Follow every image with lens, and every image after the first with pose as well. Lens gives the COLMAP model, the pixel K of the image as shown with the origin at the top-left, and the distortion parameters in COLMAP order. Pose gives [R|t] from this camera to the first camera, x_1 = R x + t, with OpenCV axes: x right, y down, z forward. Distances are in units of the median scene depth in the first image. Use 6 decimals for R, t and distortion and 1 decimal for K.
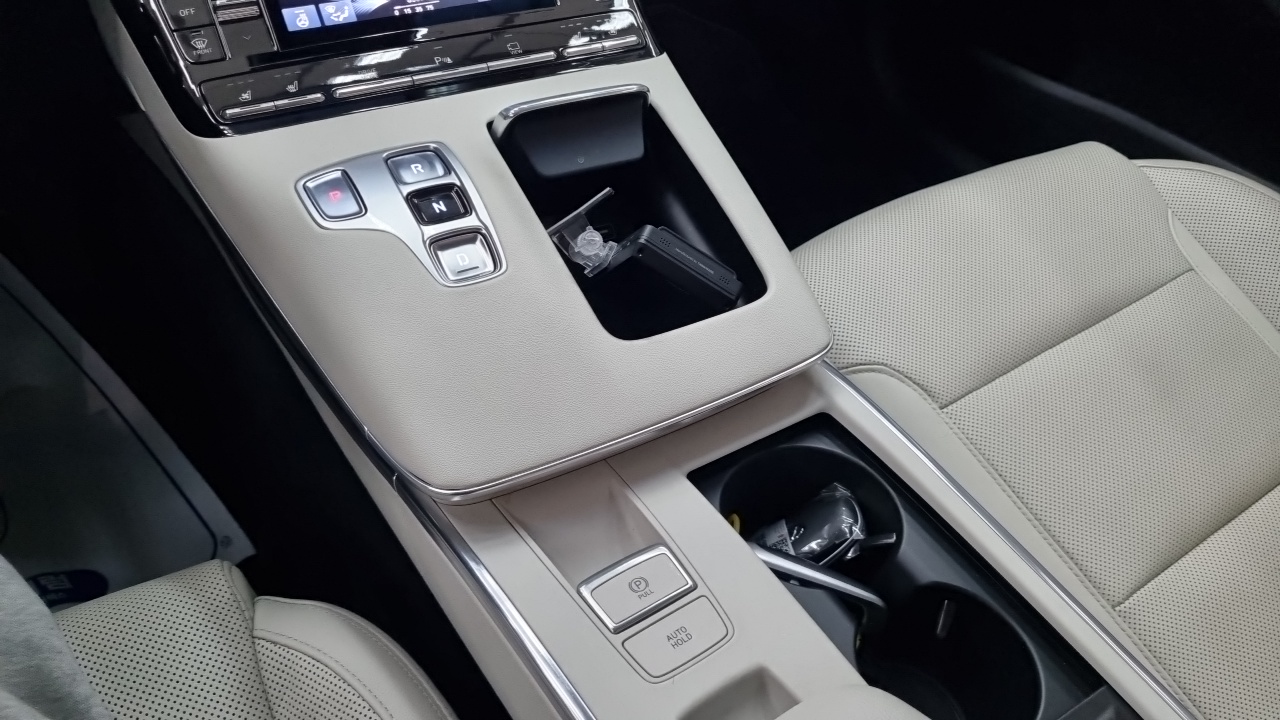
lens RADIAL K [[949.5, 0, 645.4], [0, 949.5, 355.9], [0, 0, 1]] dist [0.002548, 0.009306]
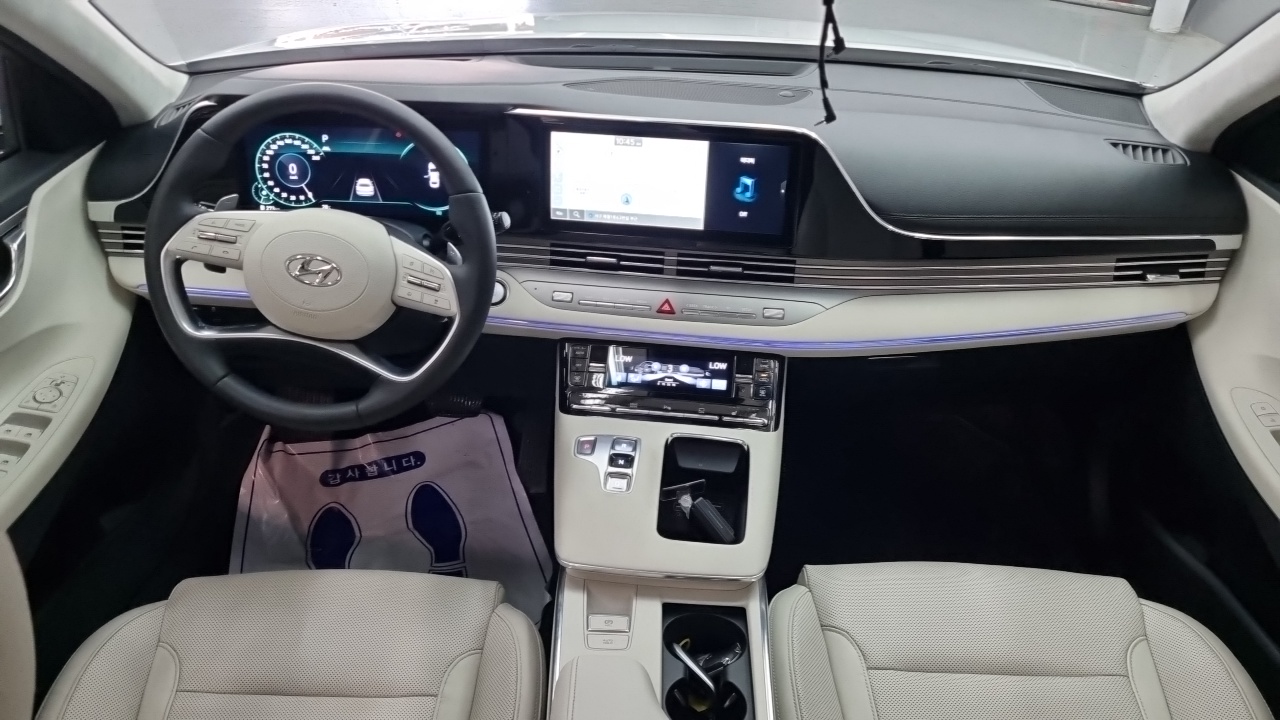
lens RADIAL K [[949.5, 0, 643.0], [0, 949.5, 358.1], [0, 0, 1]] dist [0.002548, 0.009306]
pose [[0.826363, 0.225095, -0.516195, 0.992701], [-0.381138, 0.898347, -0.218417, 0.109308], [0.414558, 0.377233, 0.828153, -1.053365]]
